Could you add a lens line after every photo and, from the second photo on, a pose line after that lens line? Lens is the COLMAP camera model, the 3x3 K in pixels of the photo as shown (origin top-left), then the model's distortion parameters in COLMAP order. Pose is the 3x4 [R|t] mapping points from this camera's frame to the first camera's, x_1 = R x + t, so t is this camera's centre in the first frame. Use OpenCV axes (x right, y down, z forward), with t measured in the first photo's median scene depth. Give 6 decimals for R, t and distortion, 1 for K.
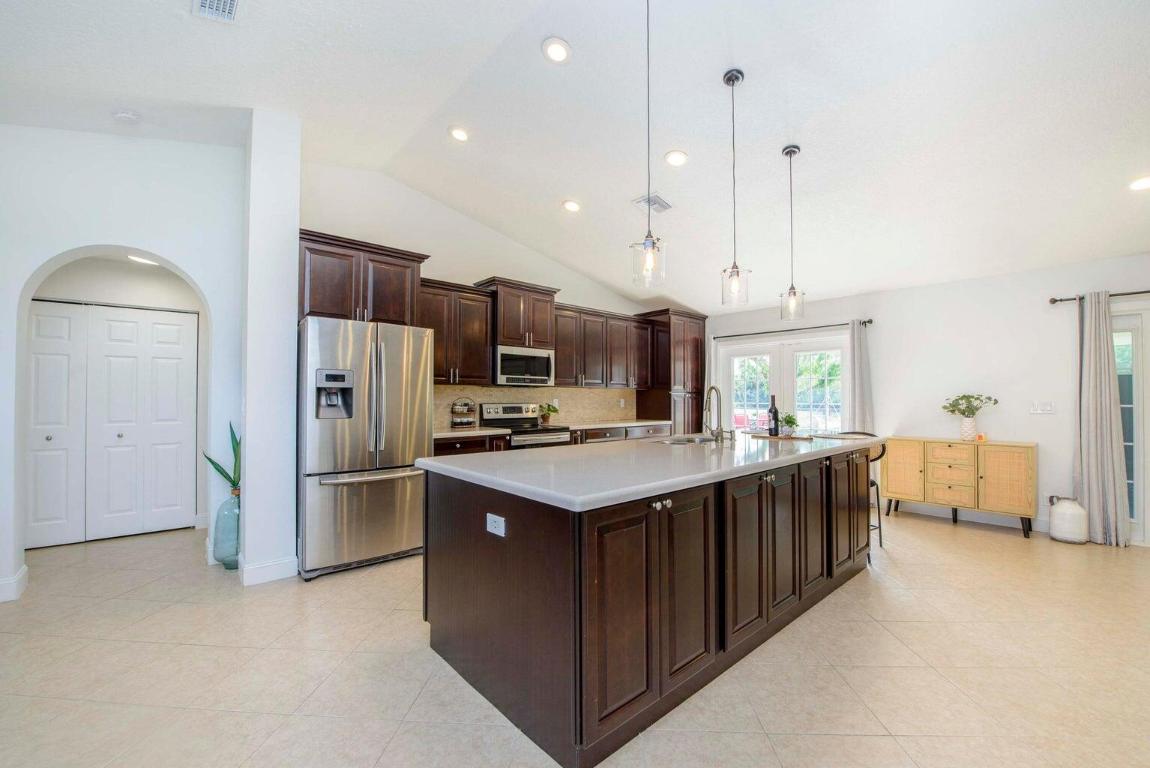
lens RADIAL K [[465.0, 0, 577.6], [0, 465.0, 389.5], [0, 0, 1]] dist [-0.016446, -0.000111]
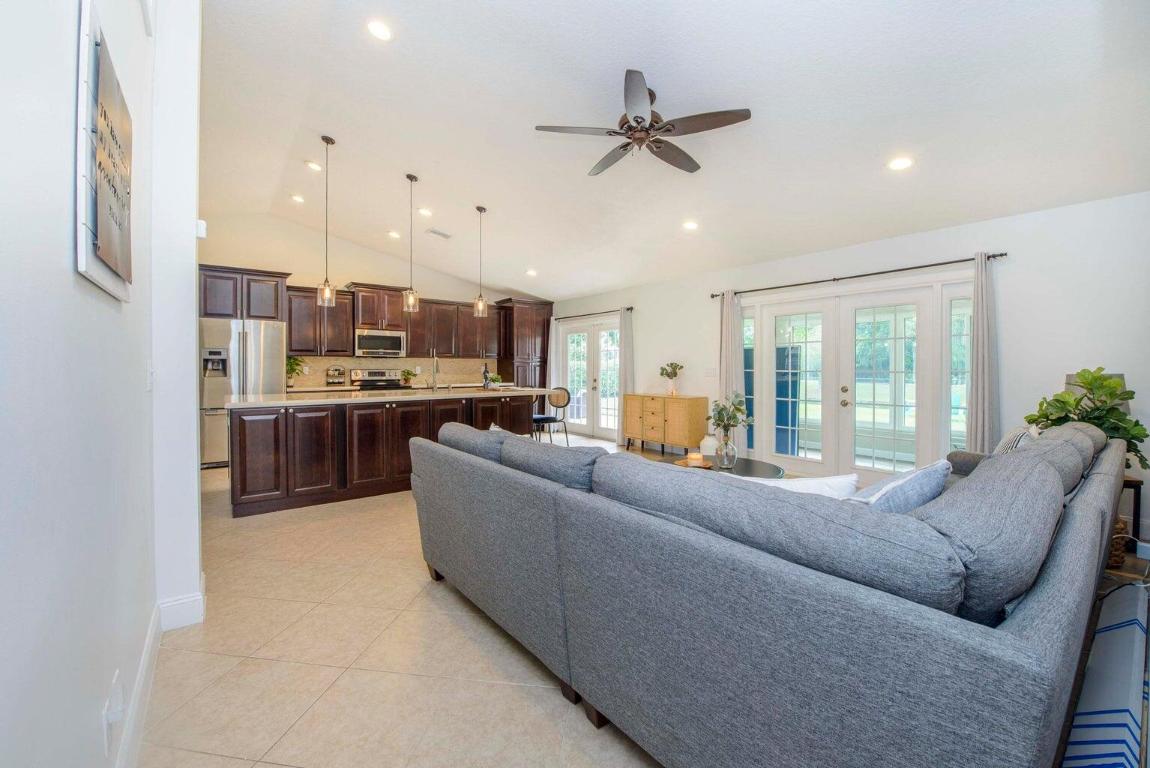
lens RADIAL K [[465.0, 0, 571.4], [0, 465.0, 372.4], [0, 0, 1]] dist [-0.016446, -0.000111]
pose [[0.997054, 0.000555, -0.076702, 0.608563], [0.001596, 0.999607, 0.027971, 0.000566], [0.076687, -0.028011, 0.996662, -0.396567]]
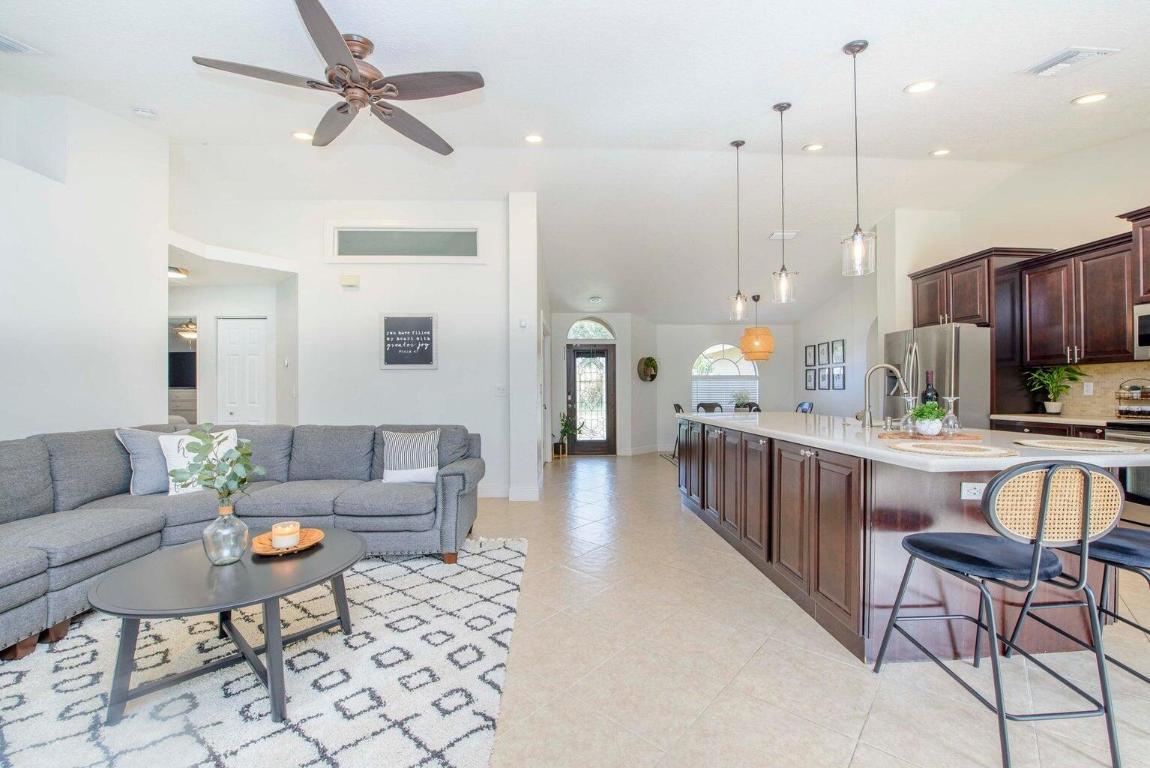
lens RADIAL K [[465.0, 0, 573.1], [0, 465.0, 387.6], [0, 0, 1]] dist [-0.016446, -0.000111]
pose [[-0.646458, 0.004490, -0.762937, 0.920710], [0.020492, 0.999724, -0.011480, 0.021579], [0.762675, -0.023055, -0.646371, 0.776732]]
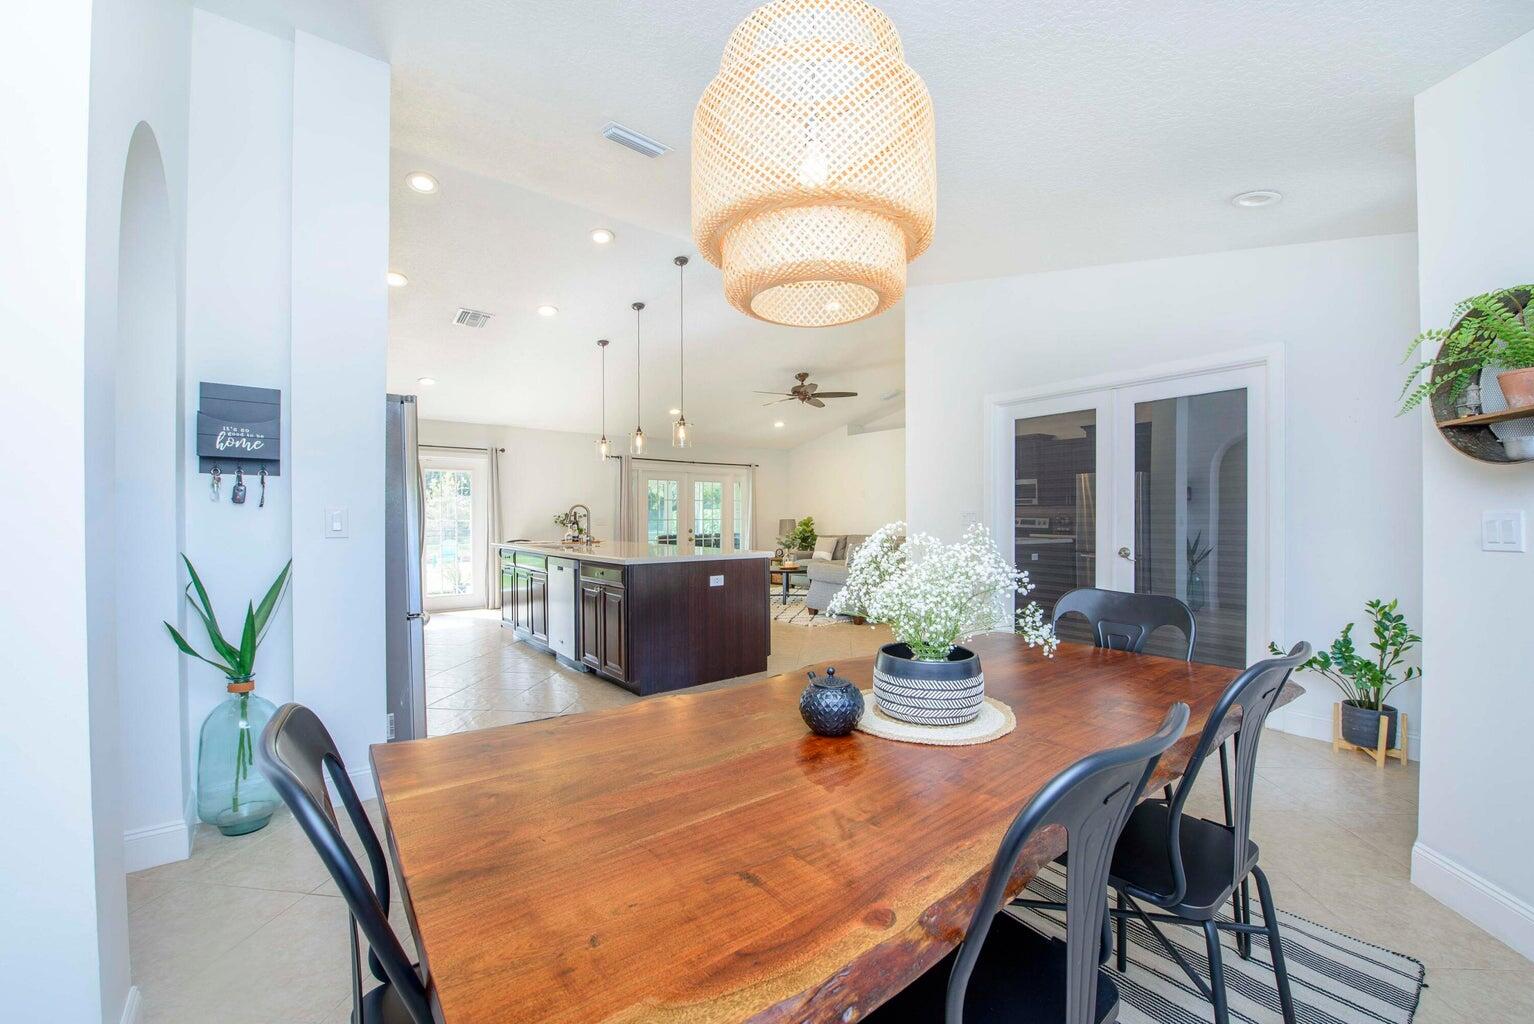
lens RADIAL K [[620.2, 0, 765.8], [0, 620.2, 517.8], [0, 0, 1]] dist [-0.016446, -0.000111]
pose [[0.047396, -0.001153, 0.998876, -0.978833], [-0.013792, 0.999903, 0.001808, 0.014495], [-0.998781, -0.013862, 0.047375, 0.263620]]
